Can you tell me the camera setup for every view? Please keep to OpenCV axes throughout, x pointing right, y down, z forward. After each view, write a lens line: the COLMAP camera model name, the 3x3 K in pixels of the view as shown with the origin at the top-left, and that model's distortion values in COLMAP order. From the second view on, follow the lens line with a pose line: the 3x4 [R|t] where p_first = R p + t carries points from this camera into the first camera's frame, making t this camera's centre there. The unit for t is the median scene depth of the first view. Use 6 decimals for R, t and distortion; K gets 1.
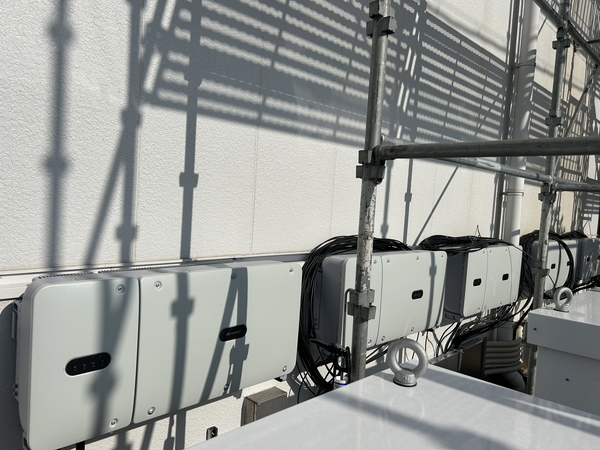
lens RADIAL K [[458.1, 0, 301.9], [0, 458.1, 225.6], [0, 0, 1]] dist [0.039382, -0.007948]
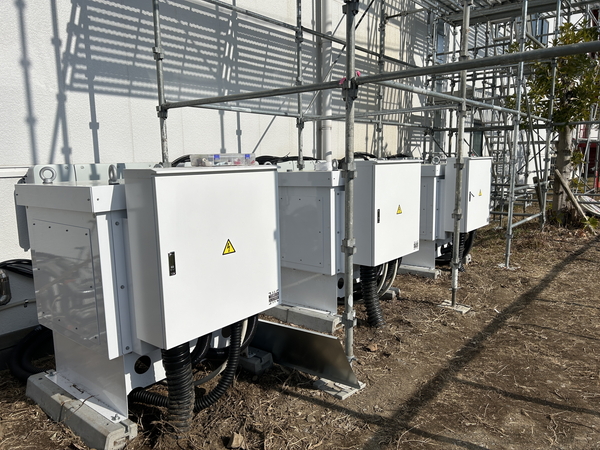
lens RADIAL K [[458.1, 0, 297.6], [0, 458.1, 226.0], [0, 0, 1]] dist [0.039382, -0.007948]
pose [[0.992319, -0.090926, 0.083880, 0.446574], [0.083024, 0.992169, 0.093319, 0.230808], [-0.091709, -0.085638, 0.992097, -1.190689]]
